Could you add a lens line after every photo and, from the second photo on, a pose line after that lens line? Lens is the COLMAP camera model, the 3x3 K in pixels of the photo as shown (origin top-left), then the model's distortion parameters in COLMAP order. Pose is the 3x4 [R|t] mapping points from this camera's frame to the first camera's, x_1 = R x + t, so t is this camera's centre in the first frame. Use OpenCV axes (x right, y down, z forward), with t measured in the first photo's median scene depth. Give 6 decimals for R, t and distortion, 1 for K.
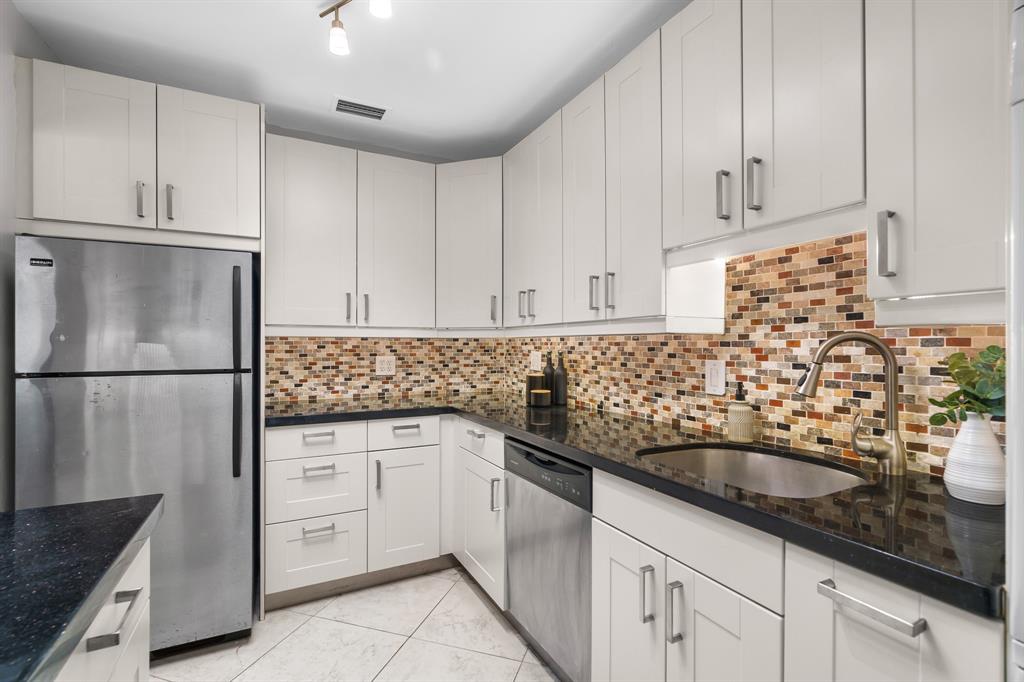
lens RADIAL K [[467.3, 0, 513.0], [0, 467.3, 345.1], [0, 0, 1]] dist [-0.000237, 0.003475]
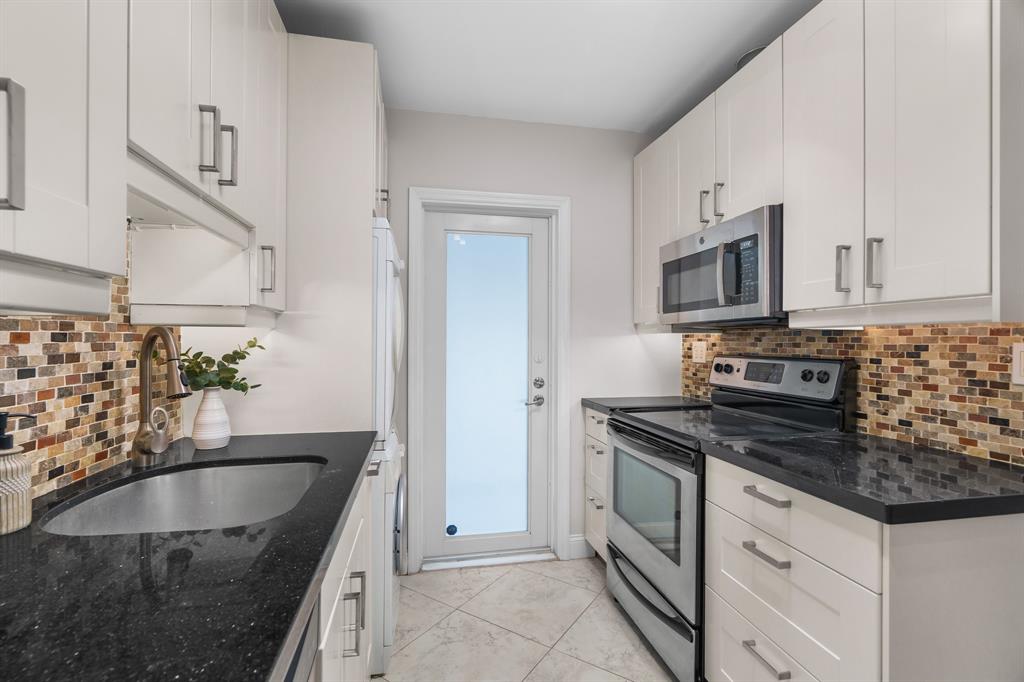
lens RADIAL K [[467.3, 0, 516.2], [0, 467.3, 339.2], [0, 0, 1]] dist [-0.000237, 0.003475]
pose [[-0.963096, -0.003743, 0.269133, -0.156465], [-0.004810, 0.999983, -0.003307, -0.001721], [-0.269116, -0.004480, -0.963097, 1.101030]]
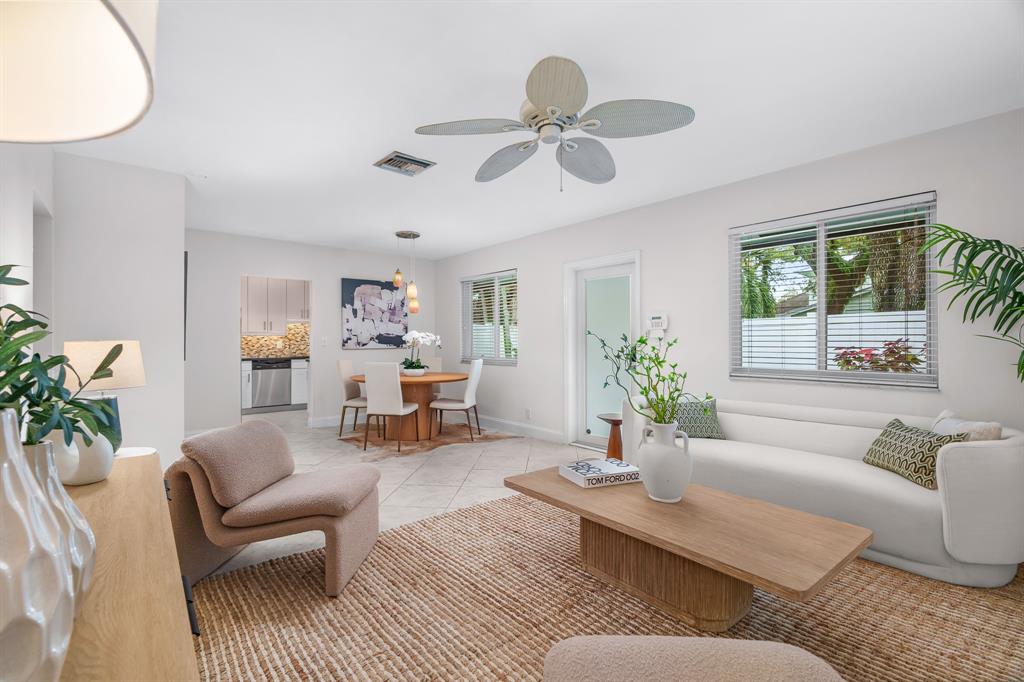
lens RADIAL K [[467.3, 0, 511.6], [0, 467.3, 341.6], [0, 0, 1]] dist [-0.000237, 0.003475]
pose [[-0.222944, -0.002222, 0.974829, -4.310277], [0.003986, 0.999987, 0.003191, 0.026183], [-0.974823, 0.004597, -0.222932, -0.225990]]
